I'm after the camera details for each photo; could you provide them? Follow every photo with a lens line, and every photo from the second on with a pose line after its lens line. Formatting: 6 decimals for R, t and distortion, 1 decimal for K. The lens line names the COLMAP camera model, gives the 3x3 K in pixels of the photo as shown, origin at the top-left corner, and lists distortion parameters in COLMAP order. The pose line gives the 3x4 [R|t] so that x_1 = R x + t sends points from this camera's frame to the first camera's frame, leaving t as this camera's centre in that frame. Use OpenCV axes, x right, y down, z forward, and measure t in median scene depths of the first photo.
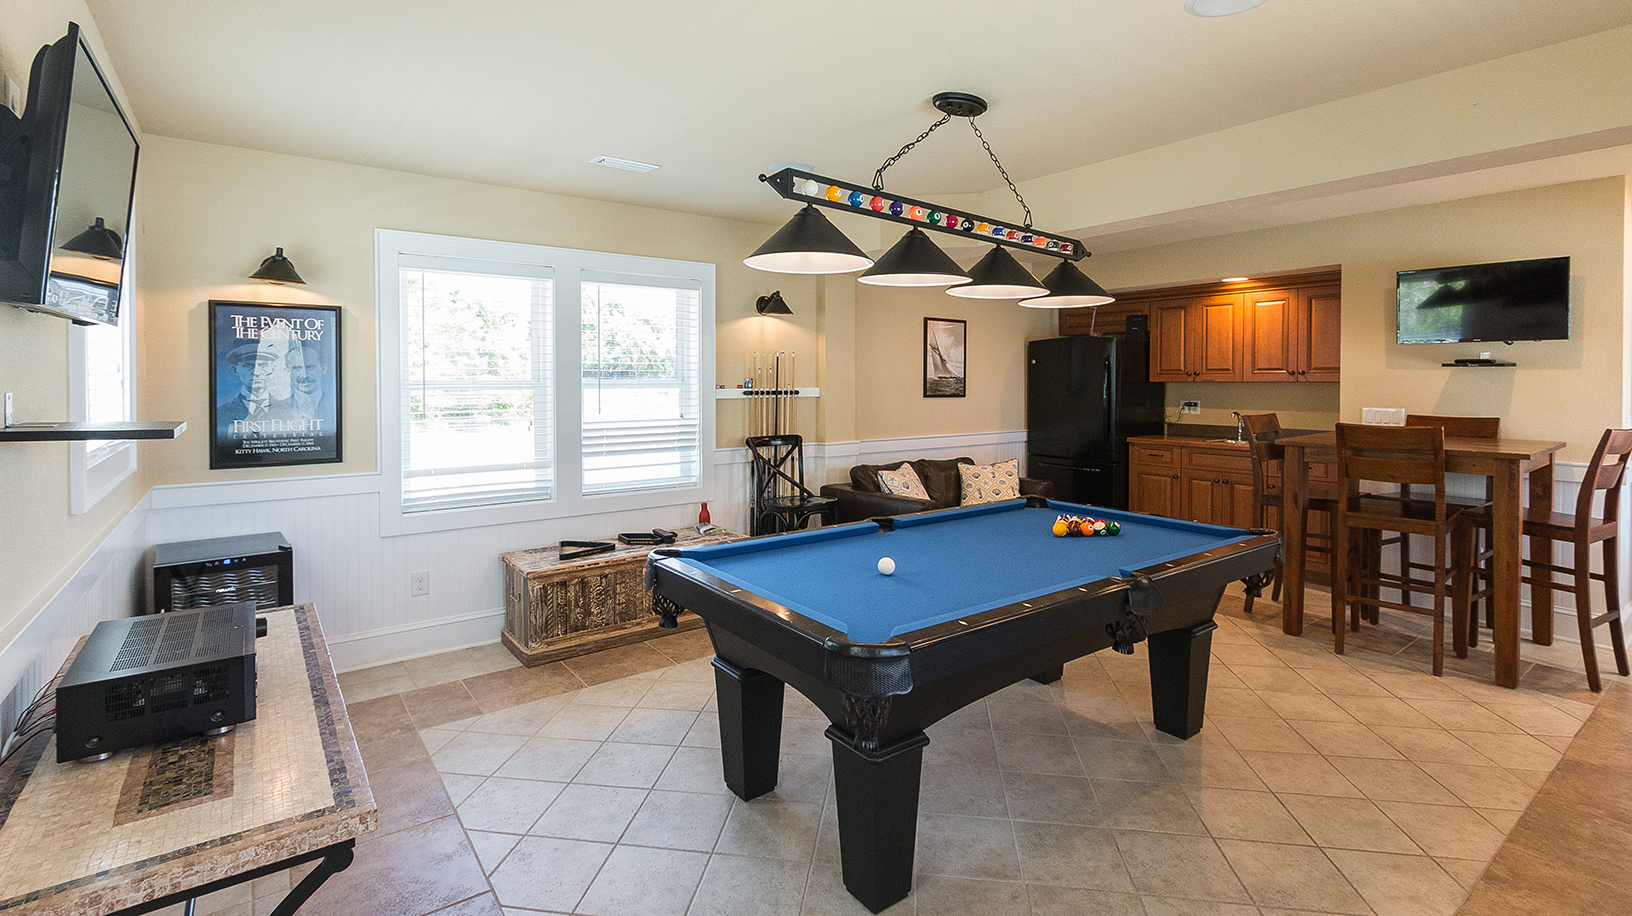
lens RADIAL K [[753.7, 0, 817.6], [0, 753.7, 447.9], [0, 0, 1]] dist [-0.000782, -0.000163]
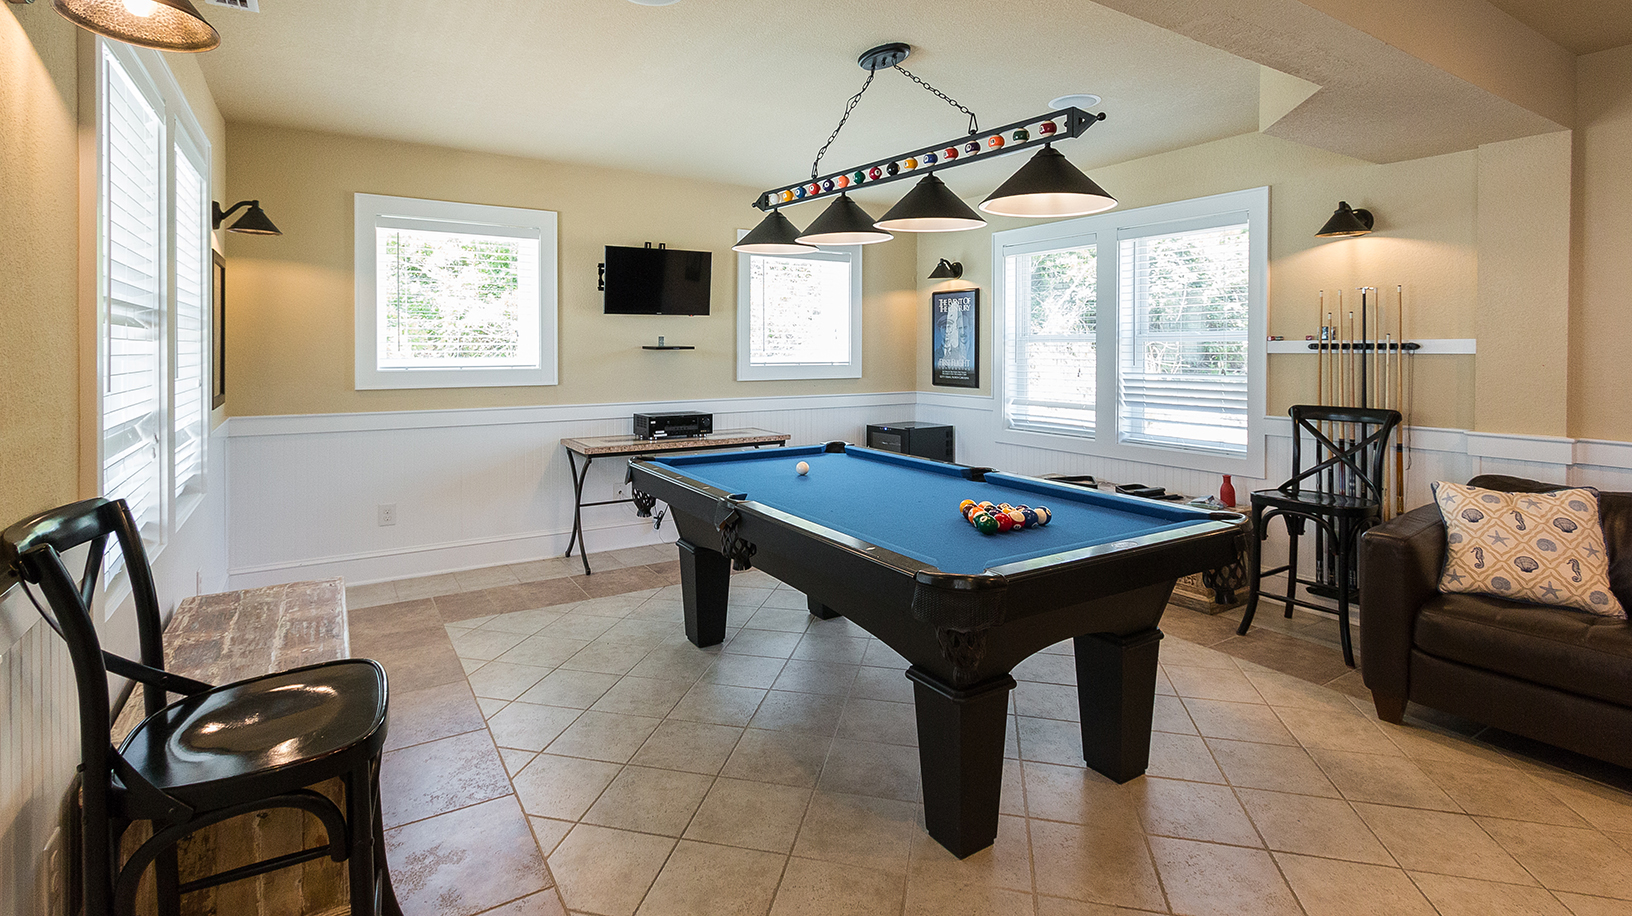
lens RADIAL K [[781.6, 0, 819.3], [0, 781.6, 411.1], [0, 0, 1]] dist [0.001916, 0.000553]
pose [[-0.073748, 0.080034, -0.994060, 1.008752], [-0.090328, 0.992141, 0.086581, -0.044910], [0.993178, 0.096176, -0.065939, 0.797557]]
